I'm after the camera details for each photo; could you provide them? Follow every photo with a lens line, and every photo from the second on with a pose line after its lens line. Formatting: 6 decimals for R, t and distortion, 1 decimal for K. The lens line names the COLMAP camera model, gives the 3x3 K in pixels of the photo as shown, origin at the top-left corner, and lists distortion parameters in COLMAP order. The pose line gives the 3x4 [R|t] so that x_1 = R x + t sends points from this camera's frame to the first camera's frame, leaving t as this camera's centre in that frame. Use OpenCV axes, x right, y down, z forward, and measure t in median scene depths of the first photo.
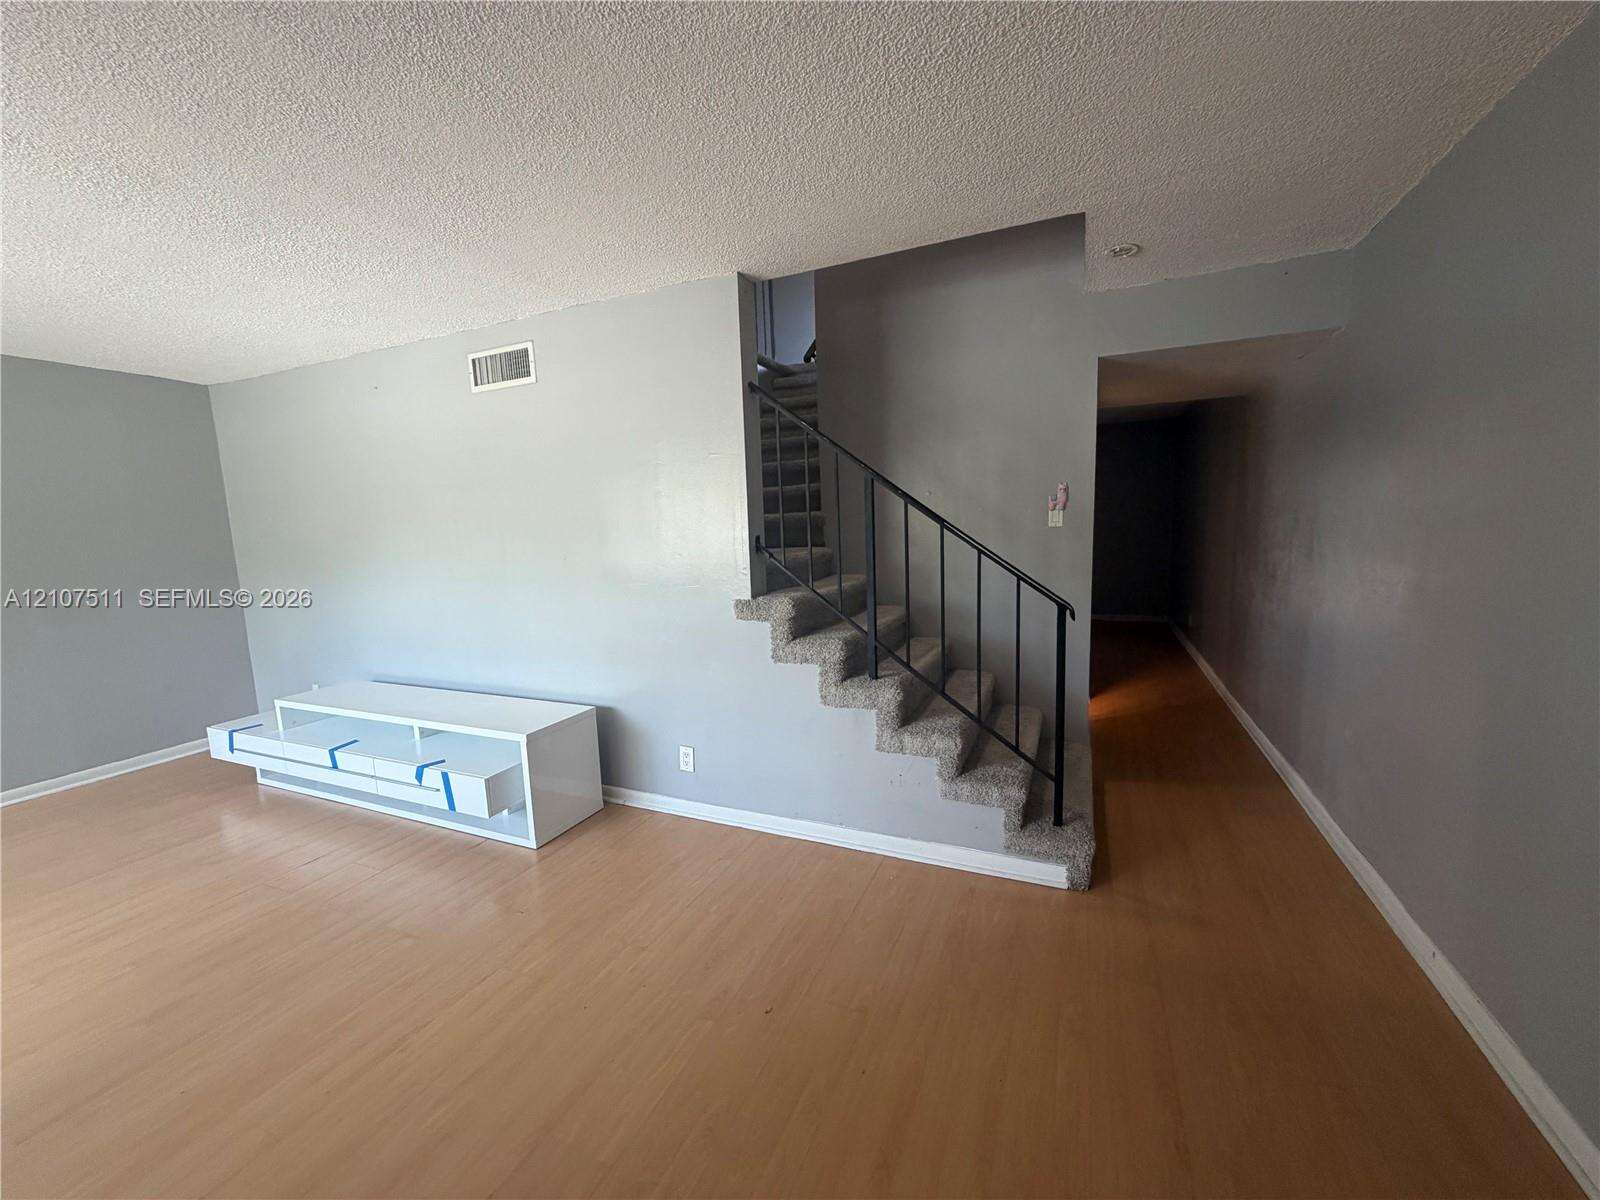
lens RADIAL K [[638.3, 0, 796.0], [0, 638.3, 603.5], [0, 0, 1]] dist [0.002991, 0.000286]
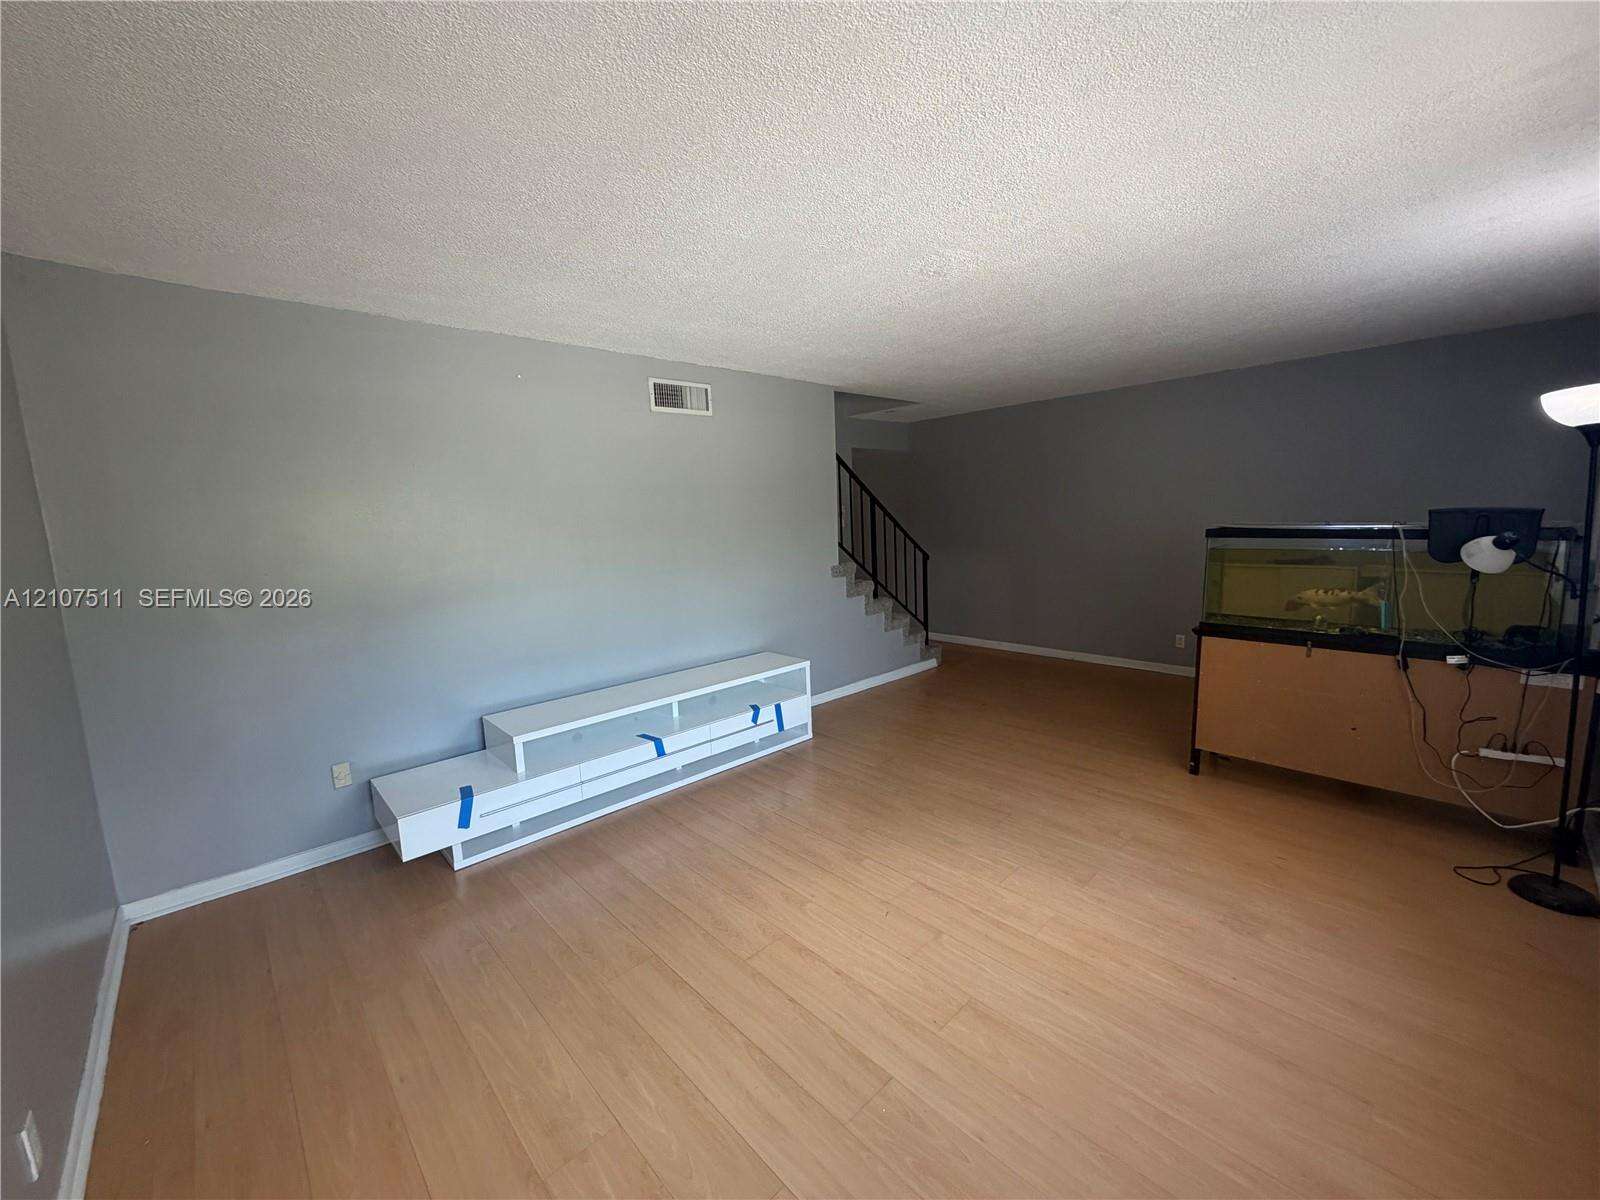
lens RADIAL K [[638.3, 0, 794.7], [0, 638.3, 597.8], [0, 0, 1]] dist [0.002991, 0.000286]
pose [[0.383286, -0.095915, 0.918636, -1.779041], [0.141916, 0.988899, 0.044039, -0.012558], [-0.912662, 0.113490, 0.392643, 0.415827]]
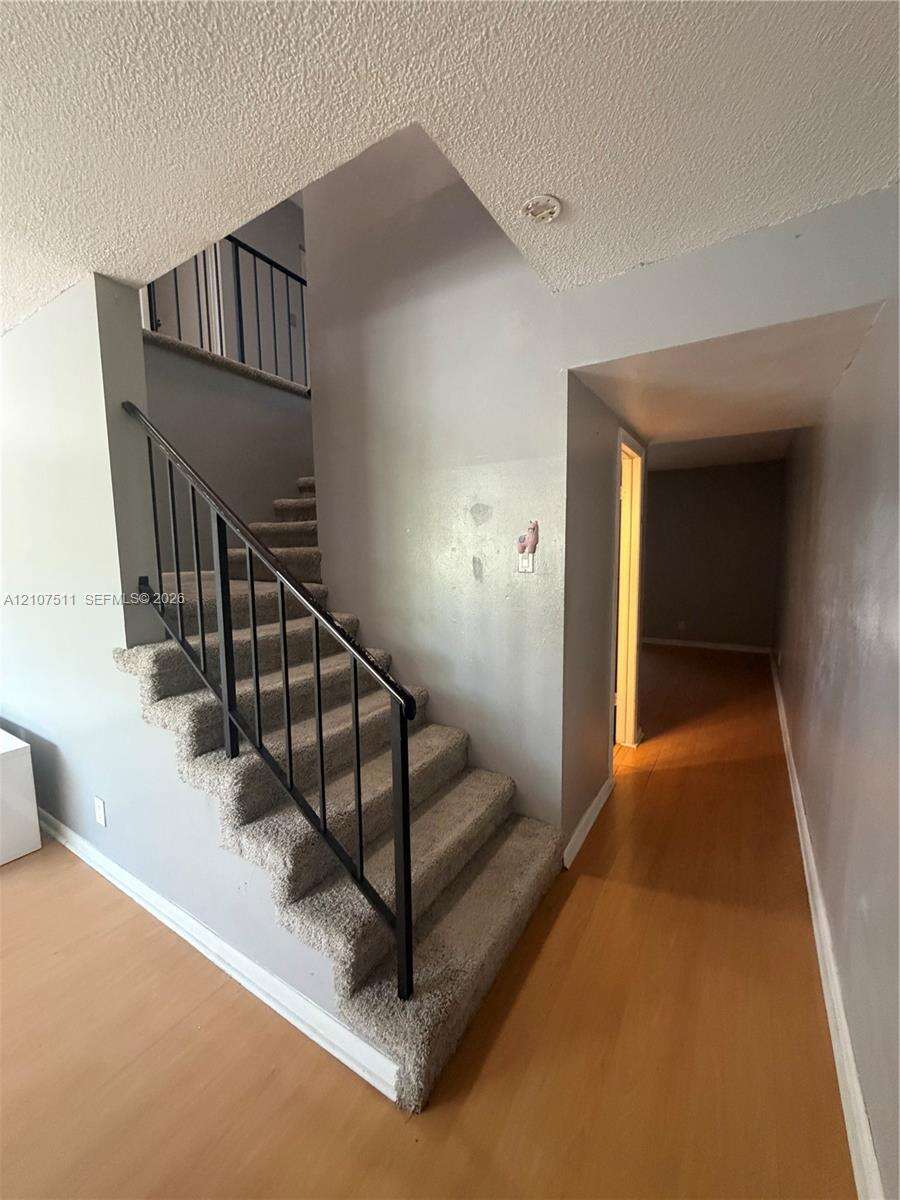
lens RADIAL K [[478.7, 0, 444.9], [0, 478.7, 598.9], [0, 0, 1]] dist [0.002991, 0.000286]
pose [[0.989791, 0.035579, -0.138011, 0.451632], [-0.038275, 0.999124, -0.016924, -0.080820], [0.137288, 0.022034, 0.990286, 0.405371]]
